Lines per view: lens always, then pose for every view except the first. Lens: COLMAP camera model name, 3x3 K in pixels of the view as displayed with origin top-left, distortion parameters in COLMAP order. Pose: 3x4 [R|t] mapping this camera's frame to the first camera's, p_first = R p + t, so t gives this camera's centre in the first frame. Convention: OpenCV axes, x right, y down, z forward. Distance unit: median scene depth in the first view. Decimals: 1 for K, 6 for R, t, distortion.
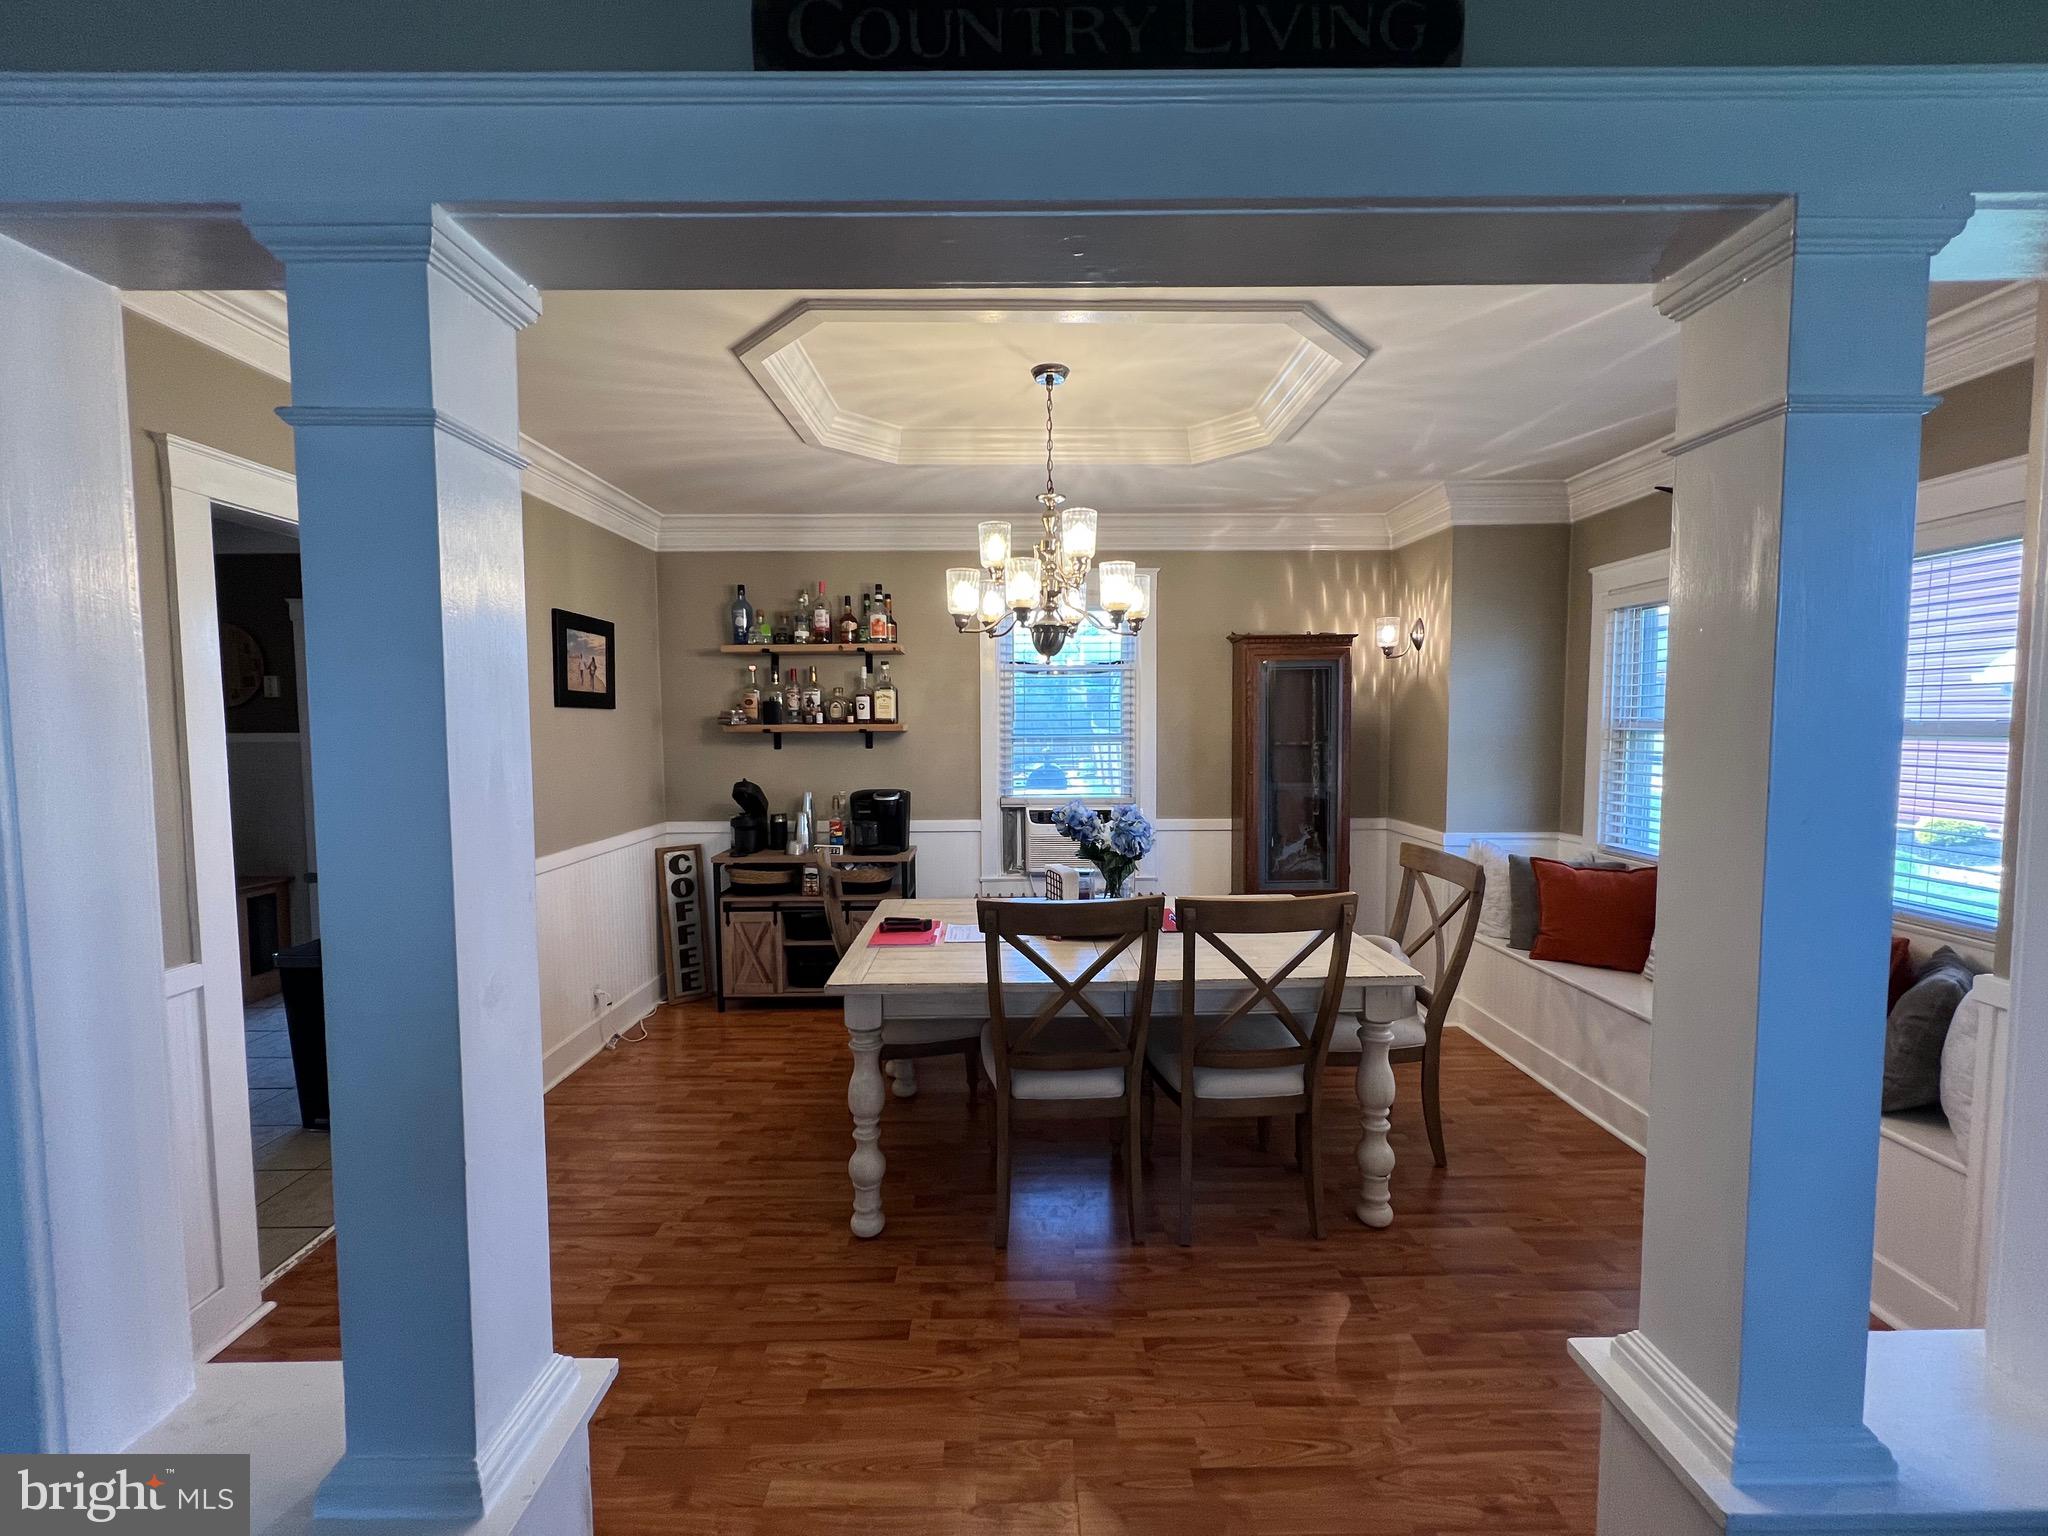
lens RADIAL K [[820.6, 0, 1022.3], [0, 820.6, 769.9], [0, 0, 1]] dist [-0.003316, 0.001017]
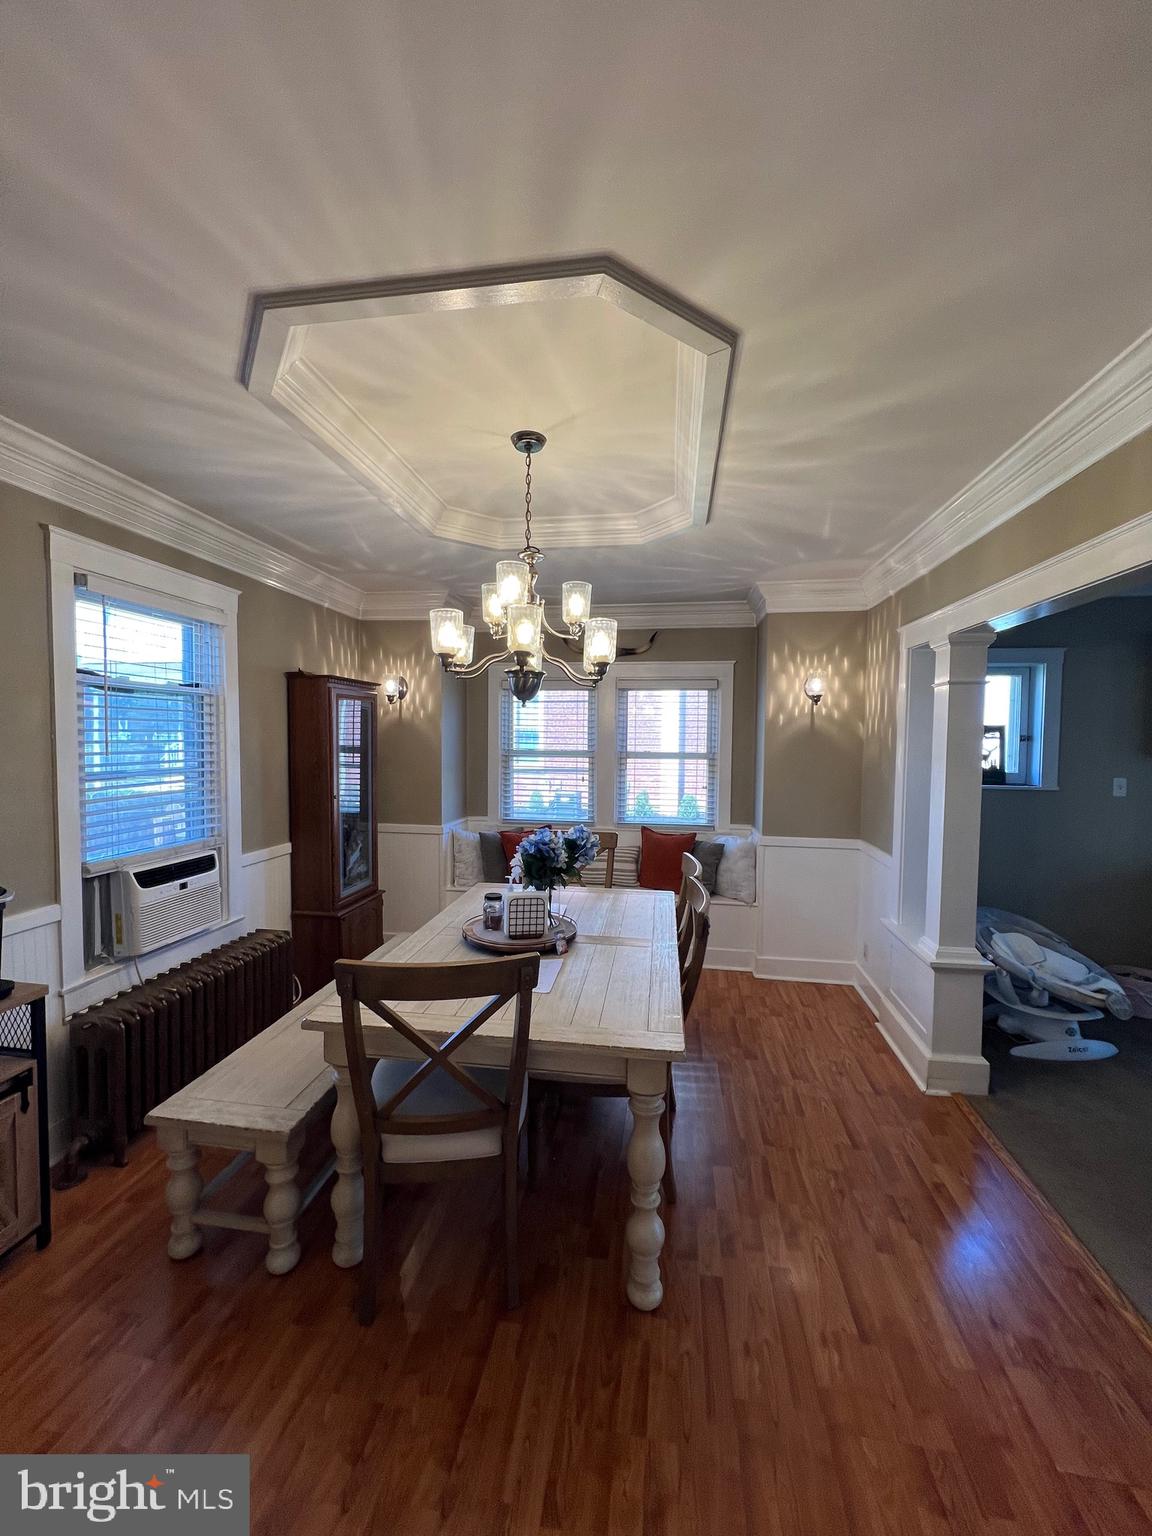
lens RADIAL K [[615.4, 0, 573.9], [0, 615.4, 771.4], [0, 0, 1]] dist [-0.003316, 0.001017]
pose [[0.162055, -0.046121, 0.985703, -0.554949], [0.046016, 0.998174, 0.039139, -0.055495], [-0.985708, 0.039015, 0.163882, 0.589737]]
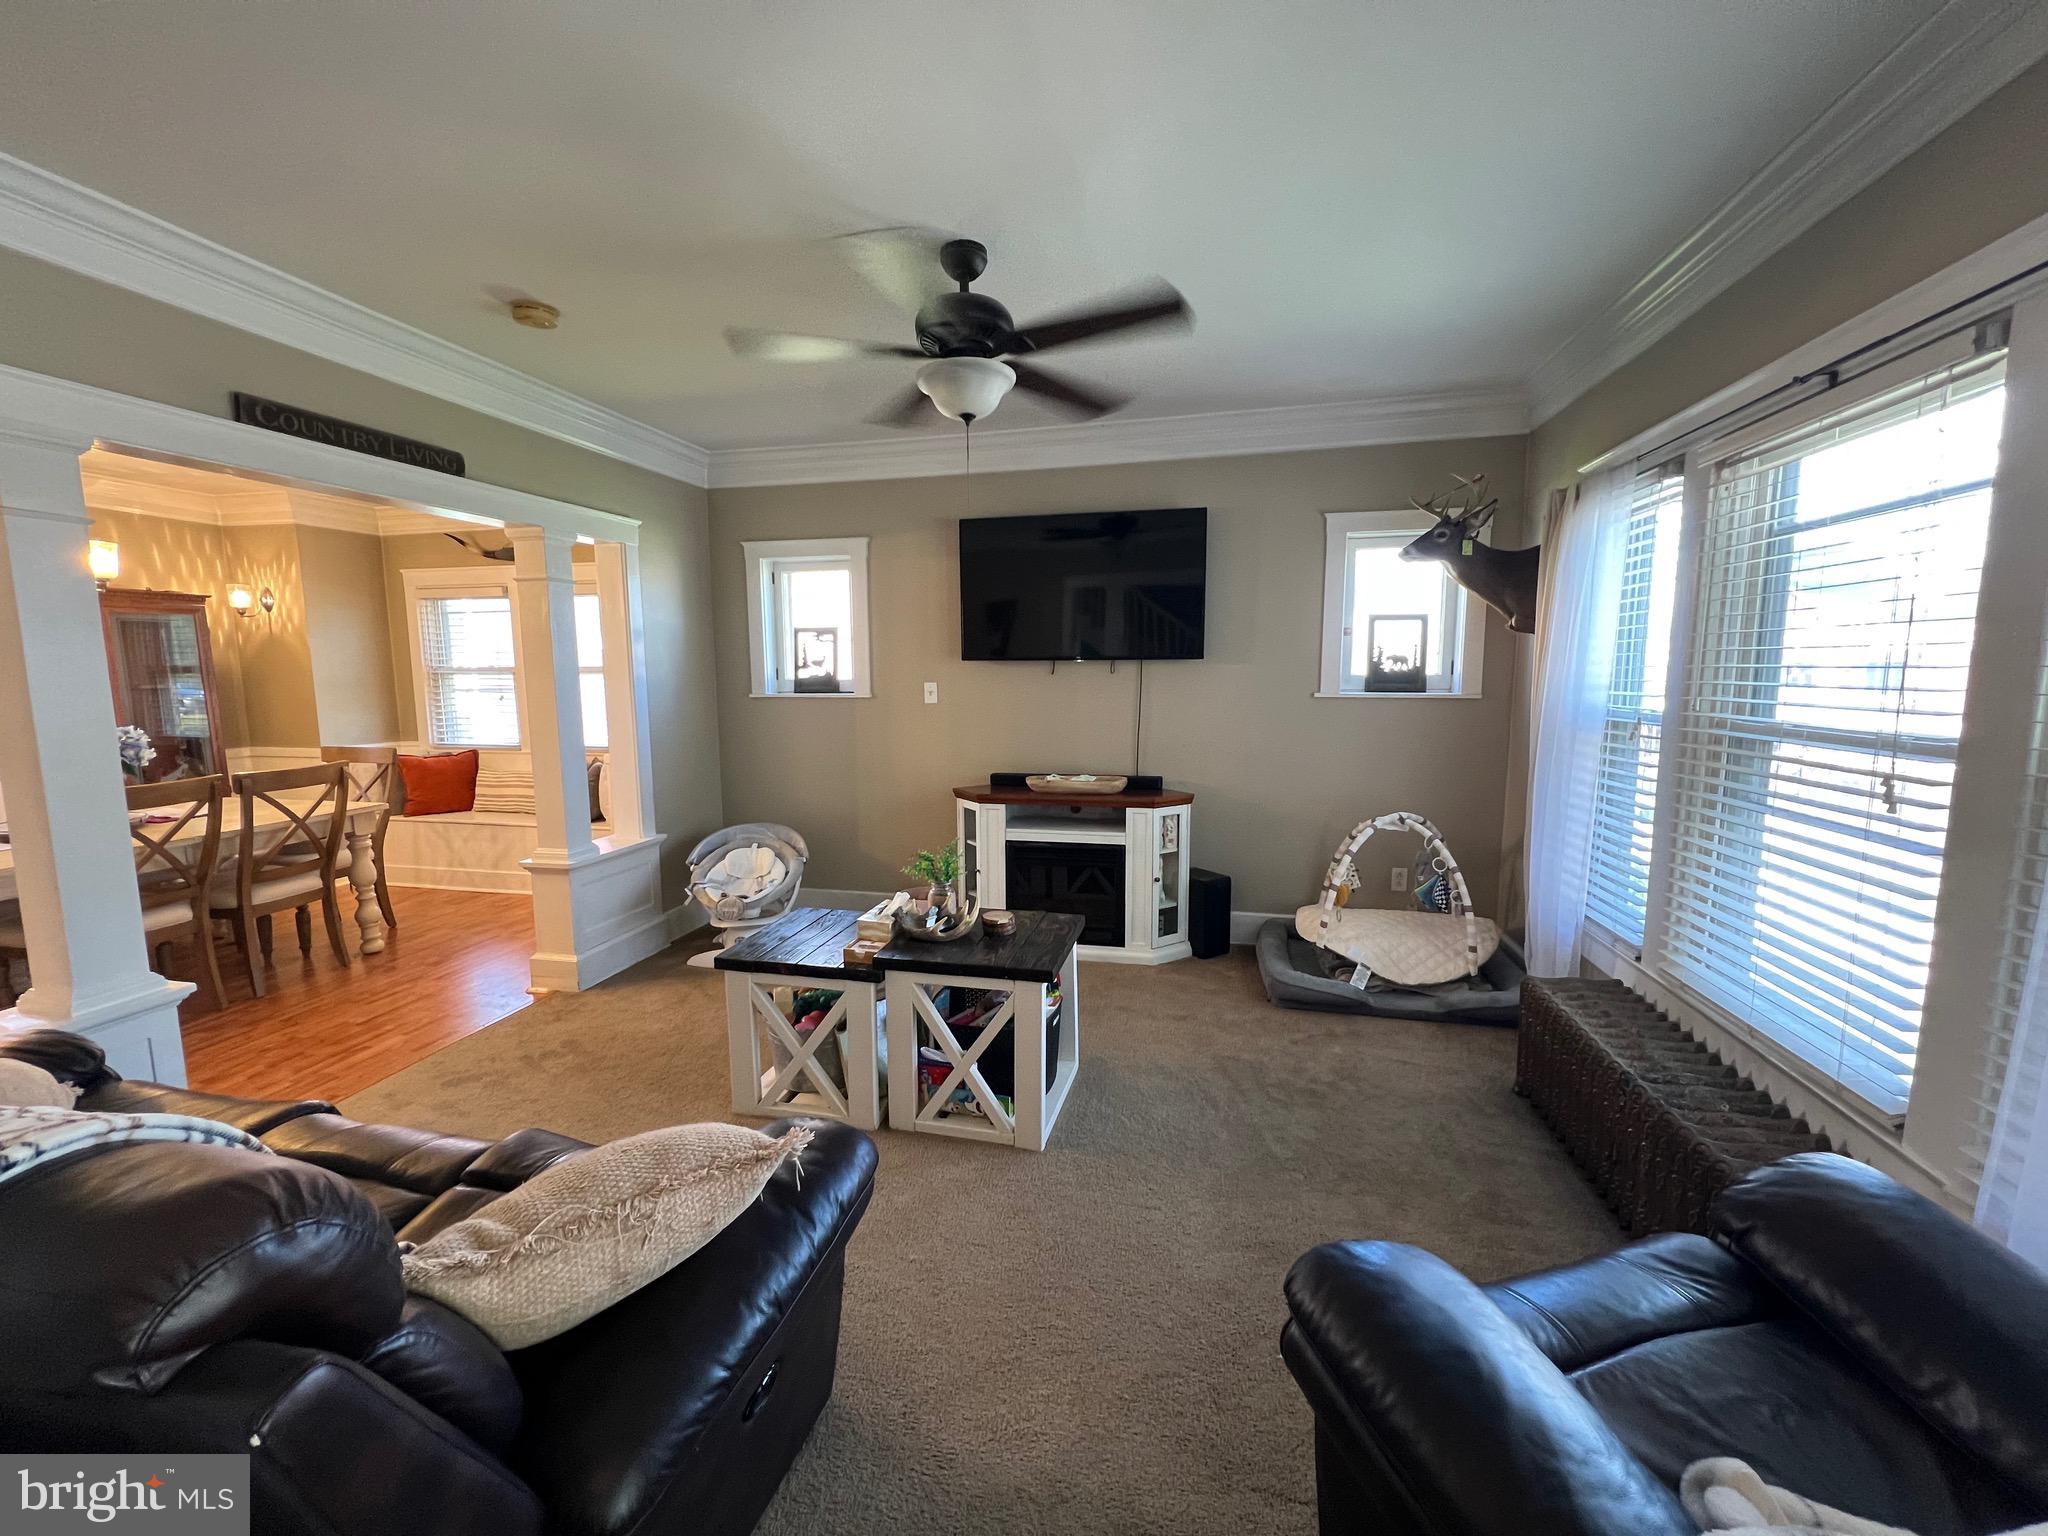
lens RADIAL K [[814.0, 0, 1021.9], [0, 814.0, 767.3], [0, 0, 1]] dist [0.007276, 0.000086]
pose [[0.228988, -0.114350, 0.966690, -0.569627], [0.061052, 0.992808, 0.102977, 0.039718], [-0.971513, 0.035437, 0.234322, -0.489945]]
